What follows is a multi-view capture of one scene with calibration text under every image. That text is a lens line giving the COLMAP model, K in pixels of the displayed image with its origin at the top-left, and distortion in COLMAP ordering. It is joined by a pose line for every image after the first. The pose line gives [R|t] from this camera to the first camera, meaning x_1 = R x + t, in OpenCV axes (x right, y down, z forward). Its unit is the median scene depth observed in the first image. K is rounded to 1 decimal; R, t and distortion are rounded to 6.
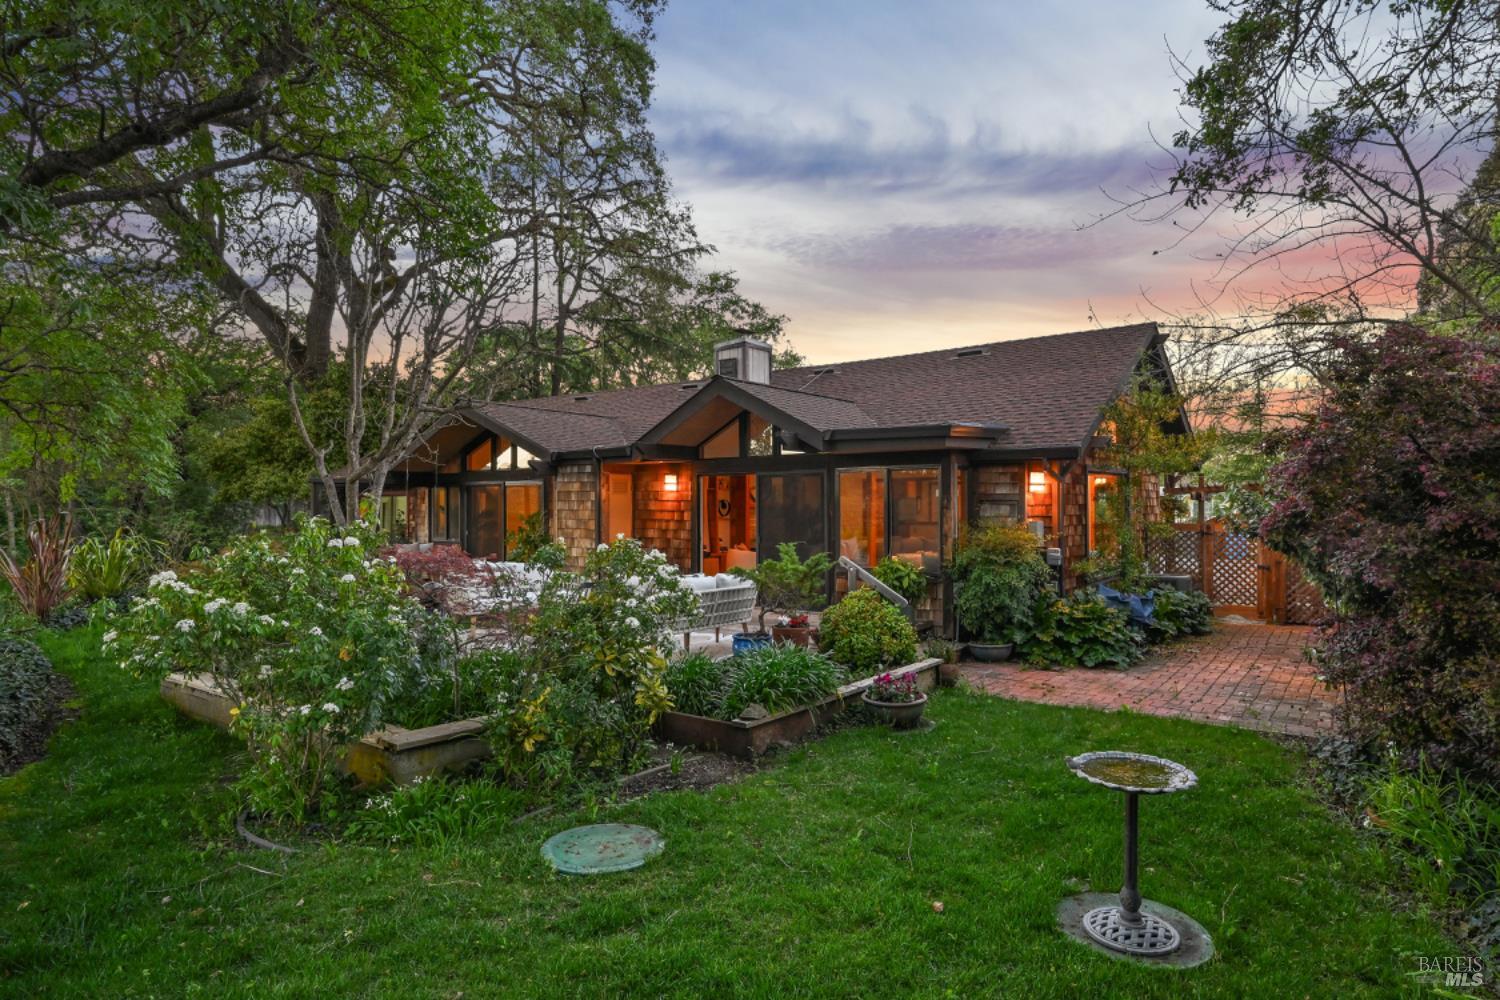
lens RADIAL K [[798.3, 0, 750.0], [0, 798.3, 500.0], [0, 0, 1]] dist [-0.001971, 0.000686]
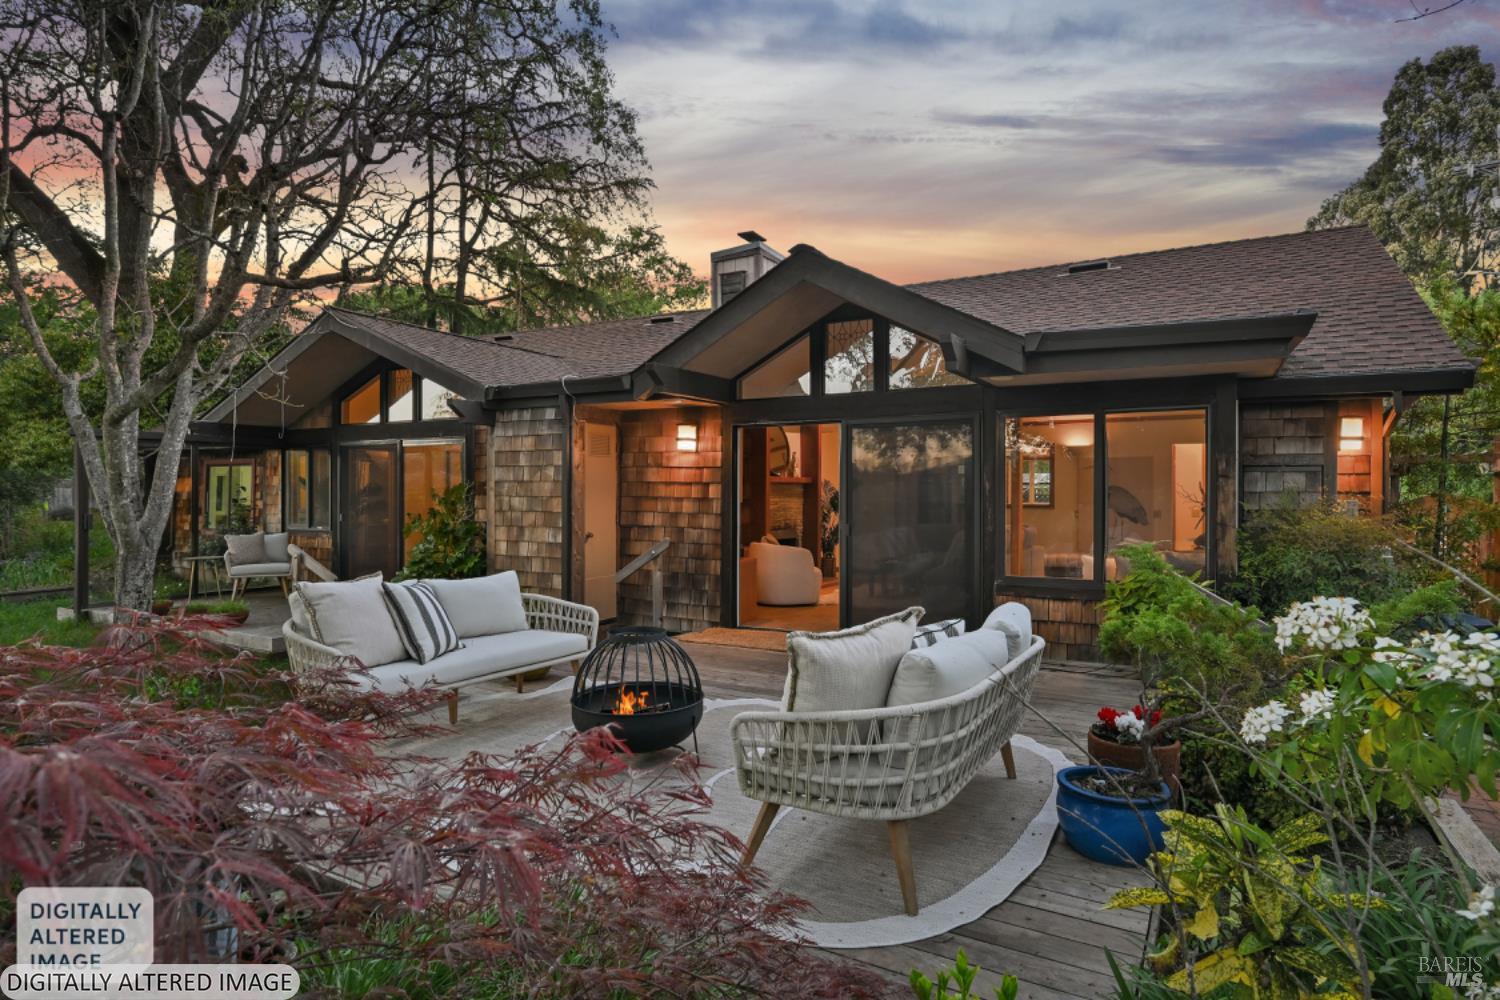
lens RADIAL K [[798.3, 0, 750.0], [0, 798.3, 500.0], [0, 0, 1]] dist [-0.001971, 0.000686]
pose [[0.991440, 0.005711, 0.130438, -0.113743], [-0.008000, 0.999823, 0.017031, 0.013557], [-0.130318, -0.017928, 0.991310, 0.323986]]
